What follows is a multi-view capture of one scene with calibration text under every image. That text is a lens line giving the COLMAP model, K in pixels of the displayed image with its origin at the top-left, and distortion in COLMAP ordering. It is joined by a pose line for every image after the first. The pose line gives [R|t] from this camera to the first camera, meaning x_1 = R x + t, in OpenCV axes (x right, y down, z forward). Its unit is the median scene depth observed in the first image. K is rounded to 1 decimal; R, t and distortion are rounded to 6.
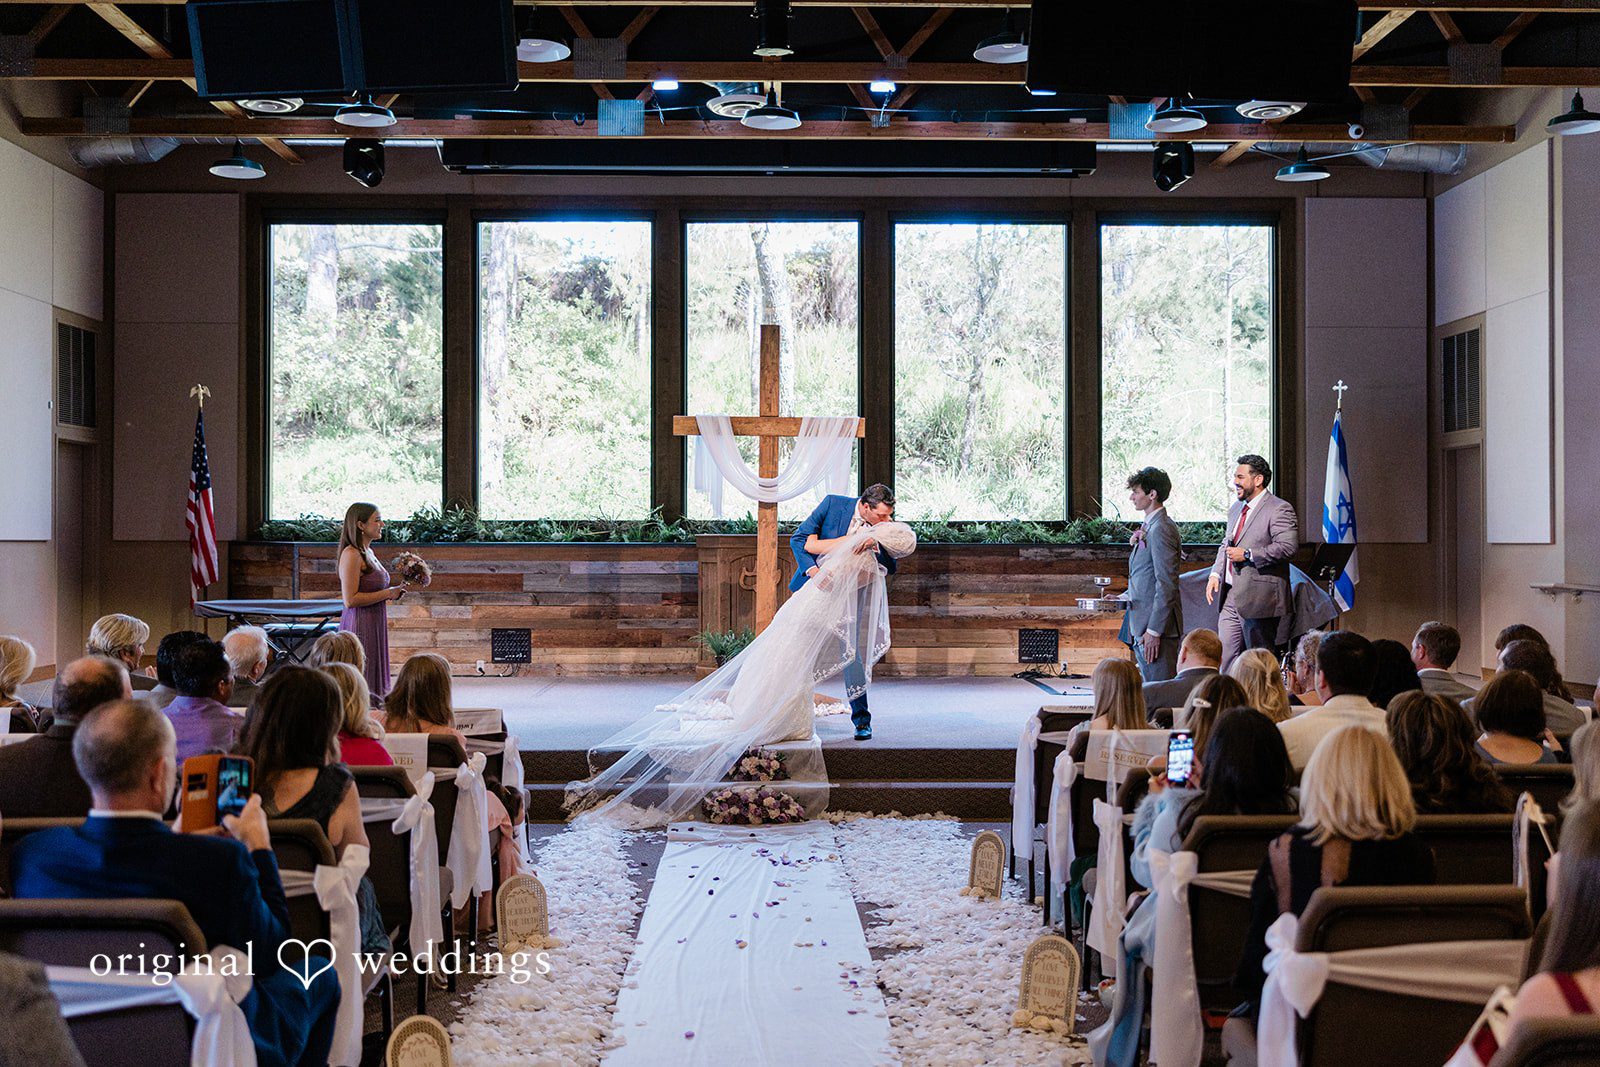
lens RADIAL K [[1718.7, 0, 800.0], [0, 1718.7, 533.5], [0, 0, 1]] dist [0.017037, -0.005966]
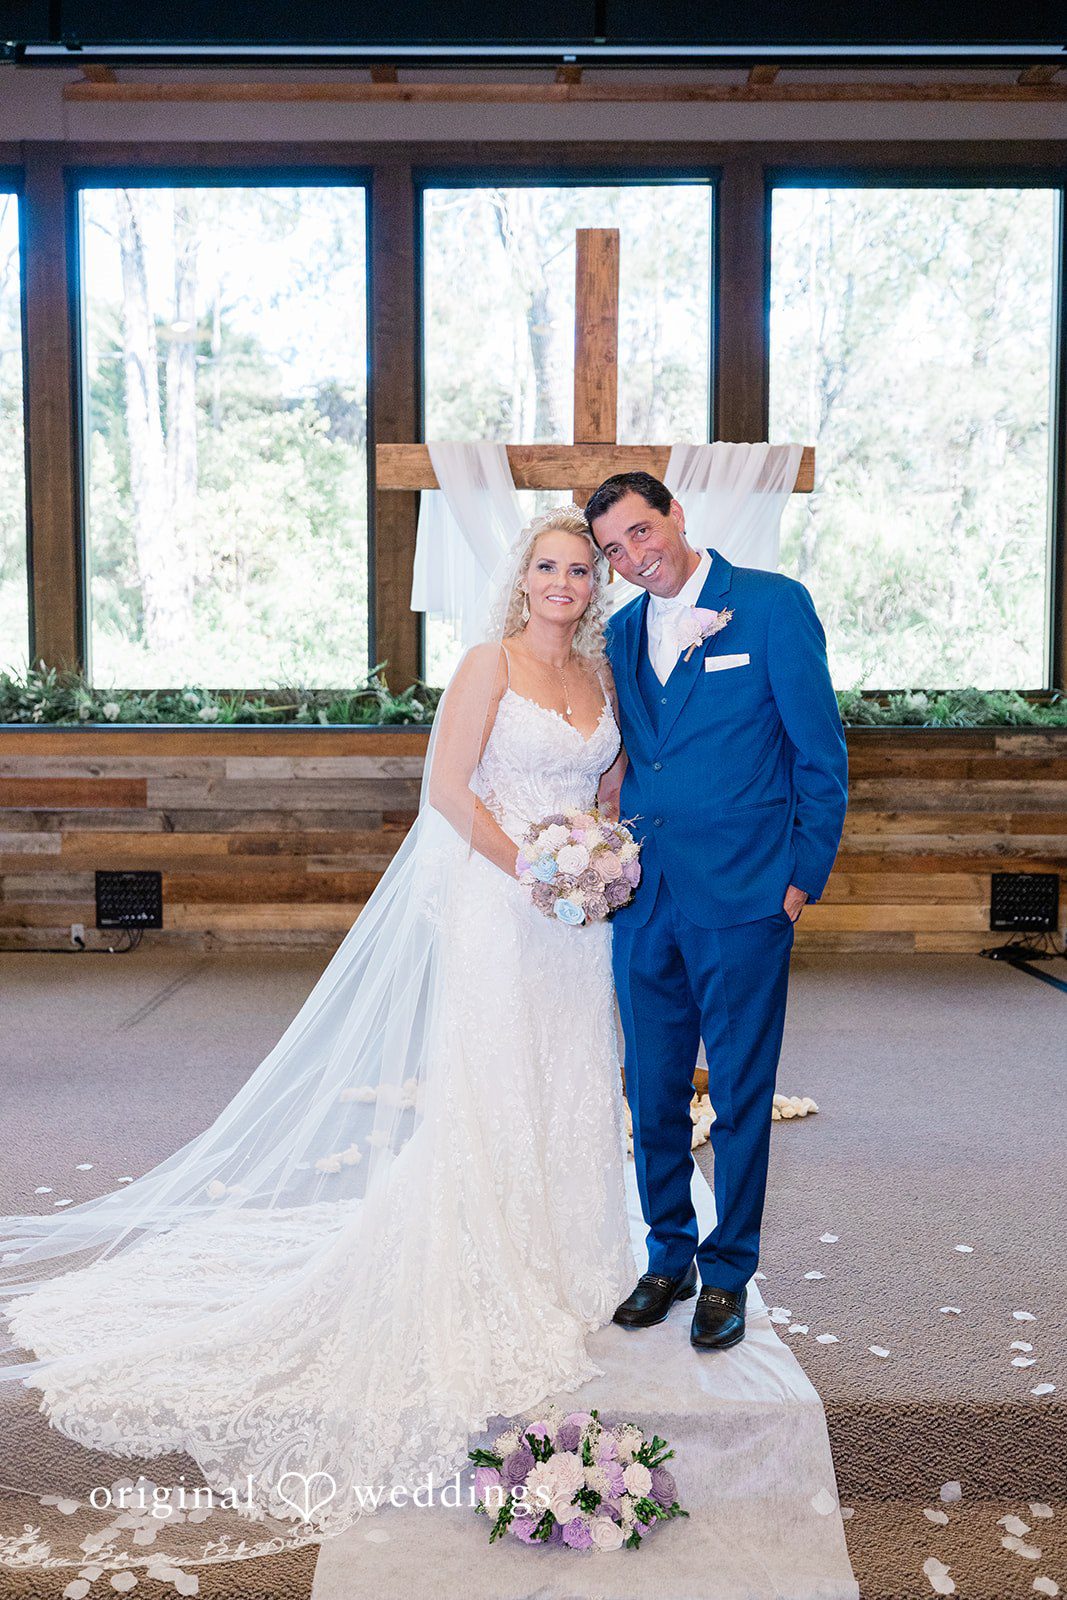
lens RADIAL K [[1666.5, 0, 533.5], [0, 1666.5, 800.0], [0, 0, 1]] dist [0.005940, -0.009049]
pose [[0.999923, 0.000749, -0.012369, -0.021490], [-0.000083, 0.998556, 0.053727, 0.000155], [0.012392, -0.053722, 0.998479, 0.431048]]
